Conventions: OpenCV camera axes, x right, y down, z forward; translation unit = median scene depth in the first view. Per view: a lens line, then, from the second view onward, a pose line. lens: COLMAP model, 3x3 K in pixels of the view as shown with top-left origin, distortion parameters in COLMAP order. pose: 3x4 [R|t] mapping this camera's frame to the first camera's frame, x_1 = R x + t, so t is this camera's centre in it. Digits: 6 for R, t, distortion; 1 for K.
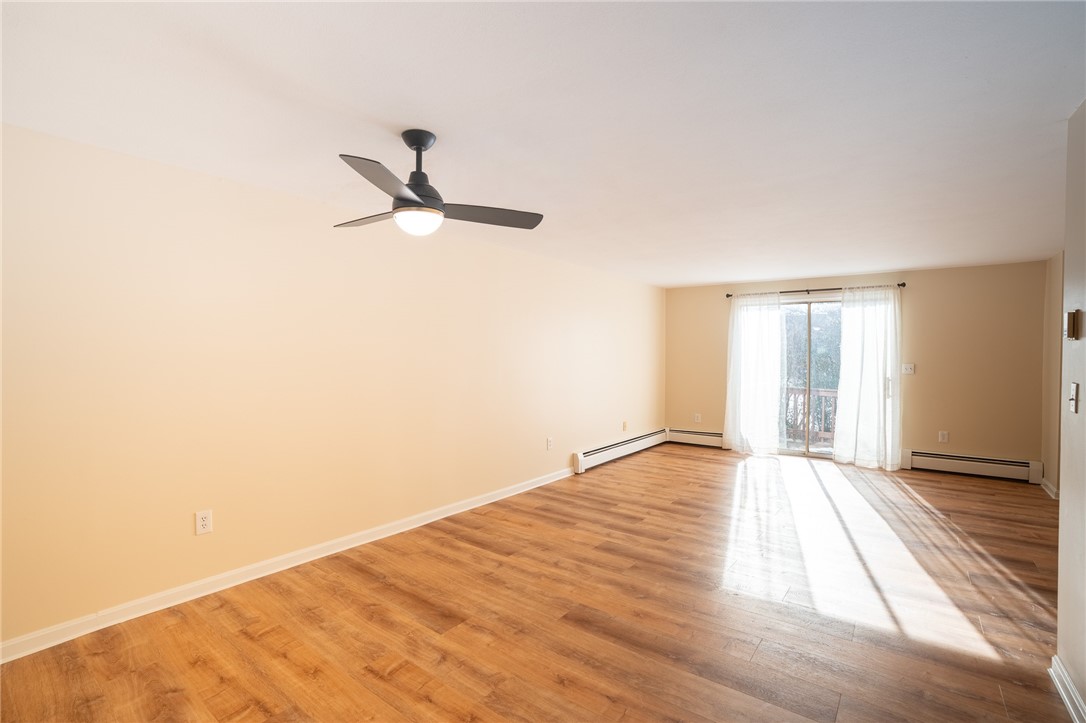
lens RADIAL K [[496.7, 0, 546.4], [0, 496.7, 359.2], [0, 0, 1]] dist [-0.065844, 0.022336]
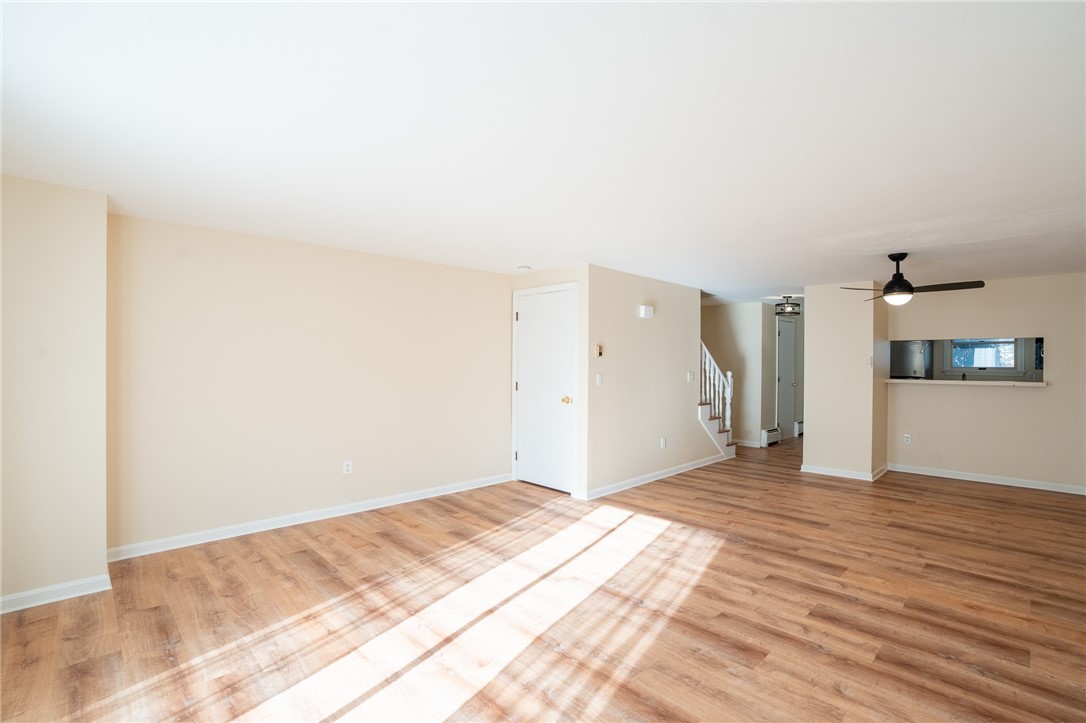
lens RADIAL K [[496.7, 0, 545.6], [0, 496.7, 365.0], [0, 0, 1]] dist [-0.065844, 0.022336]
pose [[-0.988595, -0.005707, 0.150491, 0.561063], [-0.003992, 0.999924, 0.011693, -0.023764], [-0.150546, 0.010959, -0.988542, 2.095625]]
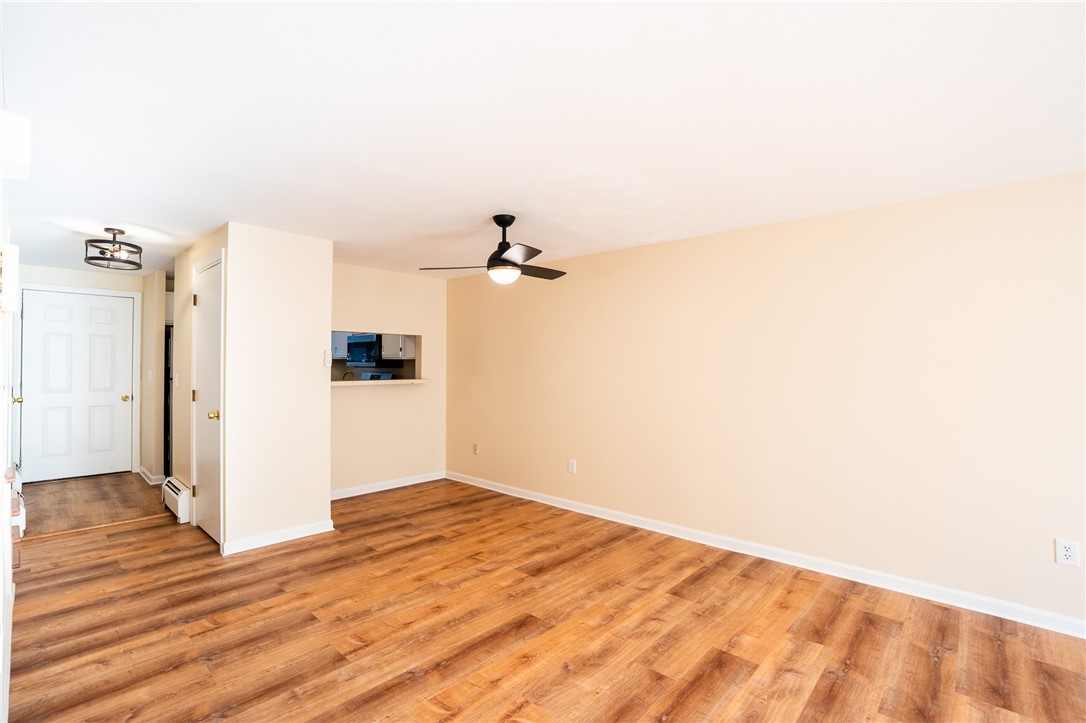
lens RADIAL K [[496.7, 0, 532.7], [0, 496.7, 360.0], [0, 0, 1]] dist [-0.065844, 0.022336]
pose [[-0.096985, -0.012397, -0.995209, 0.824251], [-0.014286, 0.999837, -0.011063, -0.007564], [0.995183, 0.013144, -0.097146, 0.832457]]
